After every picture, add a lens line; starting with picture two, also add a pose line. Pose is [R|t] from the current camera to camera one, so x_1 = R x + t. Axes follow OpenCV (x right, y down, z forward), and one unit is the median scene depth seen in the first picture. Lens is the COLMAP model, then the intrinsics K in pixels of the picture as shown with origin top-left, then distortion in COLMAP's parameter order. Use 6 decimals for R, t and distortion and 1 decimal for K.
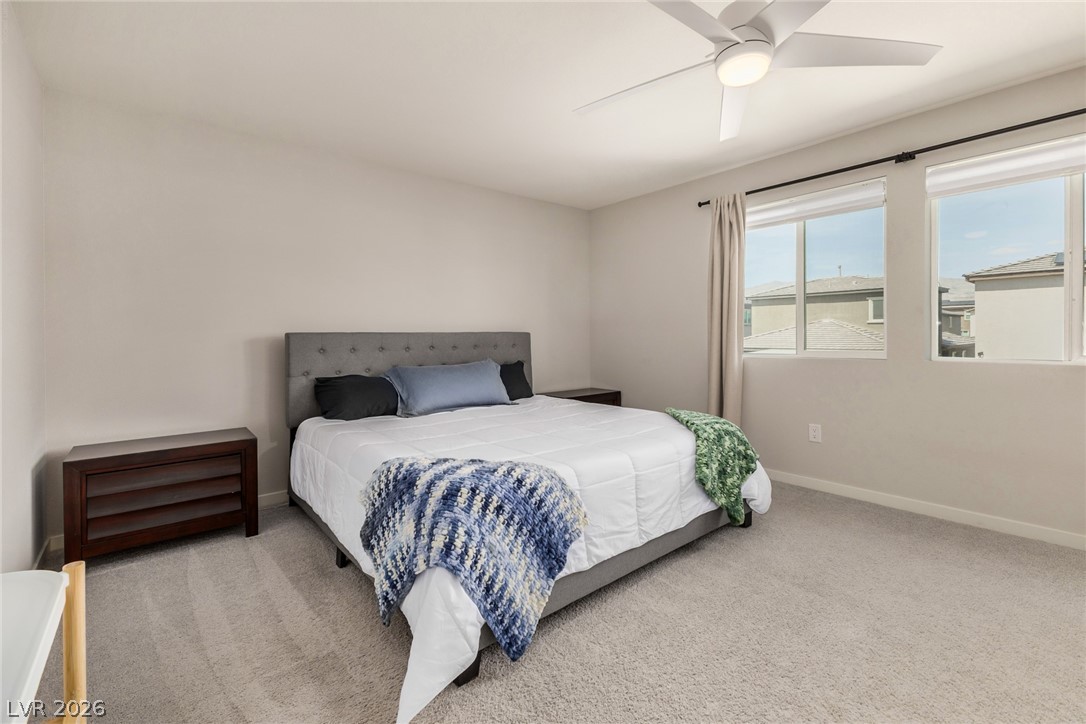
lens RADIAL K [[480.6, 0, 547.7], [0, 480.6, 352.4], [0, 0, 1]] dist [0.013750, 0.000203]
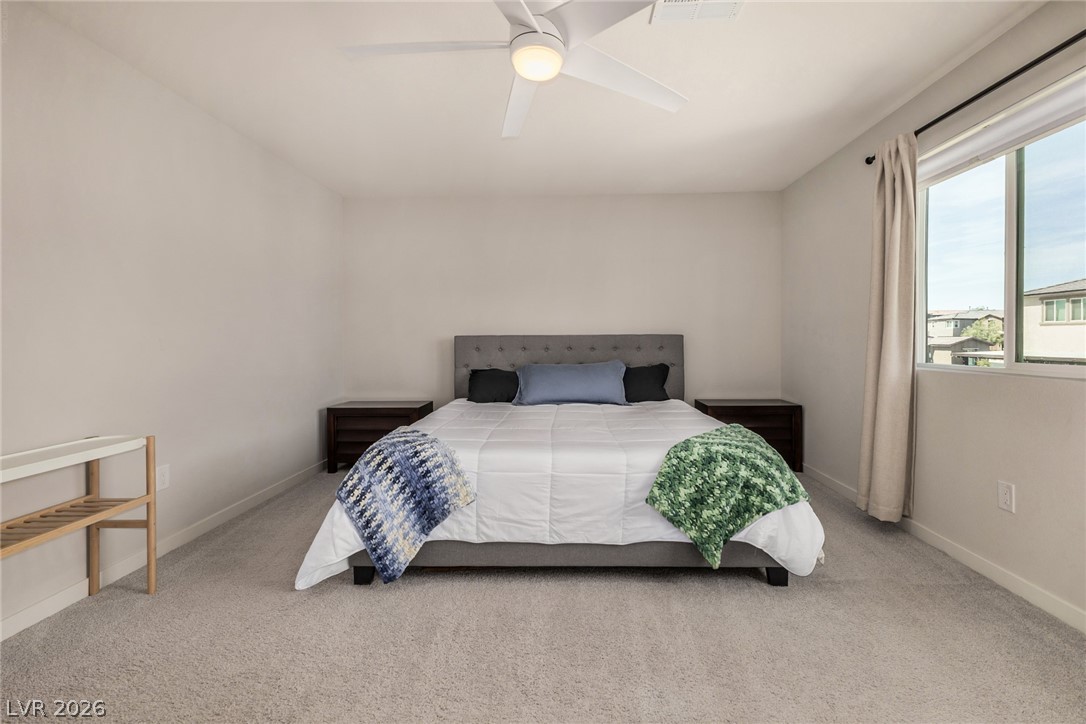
lens RADIAL K [[480.6, 0, 551.0], [0, 480.6, 353.1], [0, 0, 1]] dist [0.013750, 0.000203]
pose [[0.745722, 0.023356, -0.665847, 0.955467], [-0.024083, 0.999677, 0.008093, -0.014349], [0.665821, 0.010001, 0.746044, 0.256528]]
